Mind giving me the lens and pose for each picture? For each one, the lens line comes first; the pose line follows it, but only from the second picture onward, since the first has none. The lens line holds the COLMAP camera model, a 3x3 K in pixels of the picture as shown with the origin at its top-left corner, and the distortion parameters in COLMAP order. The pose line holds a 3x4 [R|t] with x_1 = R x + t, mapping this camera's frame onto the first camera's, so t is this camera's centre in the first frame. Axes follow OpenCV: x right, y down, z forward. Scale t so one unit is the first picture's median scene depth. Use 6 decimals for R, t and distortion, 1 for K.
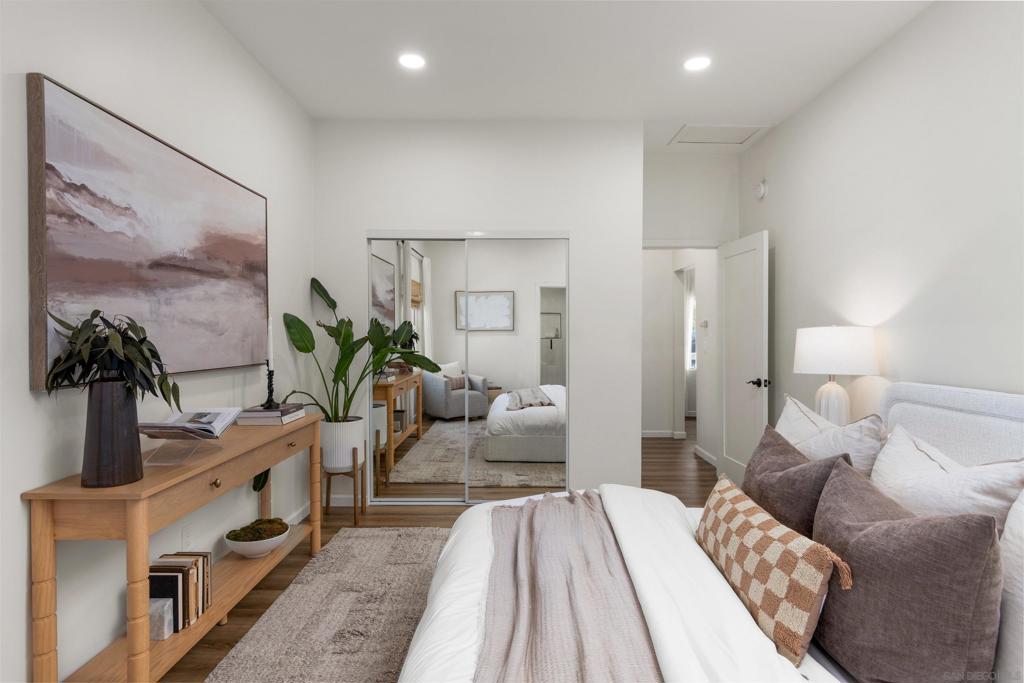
lens RADIAL K [[549.0, 0, 512.8], [0, 549.0, 344.5], [0, 0, 1]] dist [0.012396, -0.002213]
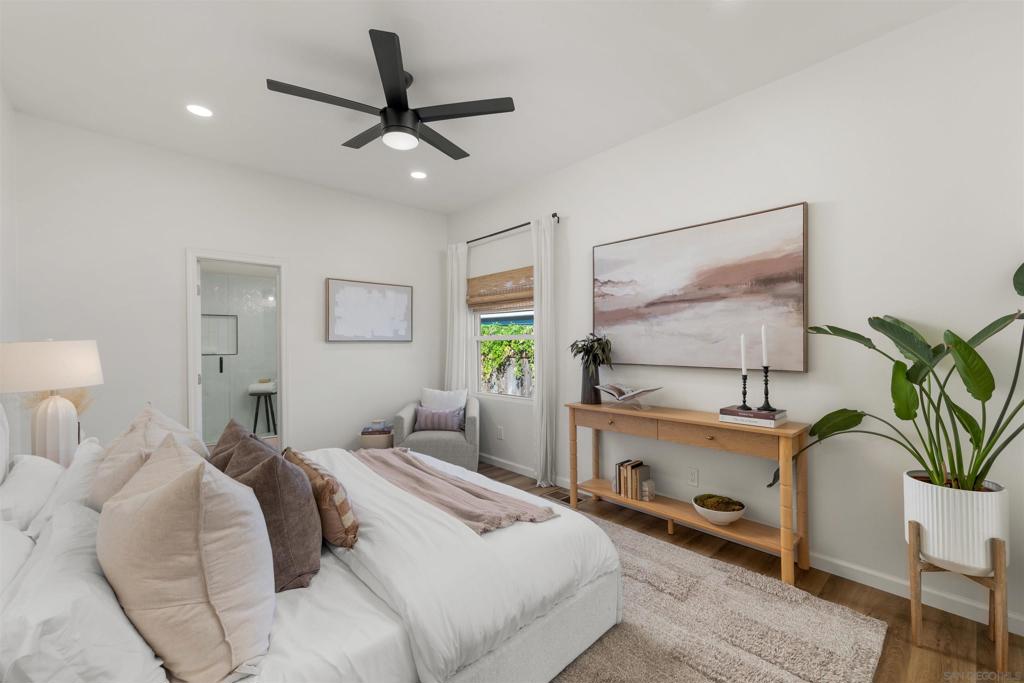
lens RADIAL K [[414.6, 0, 514.7], [0, 414.6, 337.1], [0, 0, 1]] dist [-0.000975, -0.000002]
pose [[-0.732235, -0.002770, -0.681046, 0.413749], [-0.005288, 0.999985, 0.001619, -0.024796], [0.681031, 0.004787, -0.732239, 1.143039]]
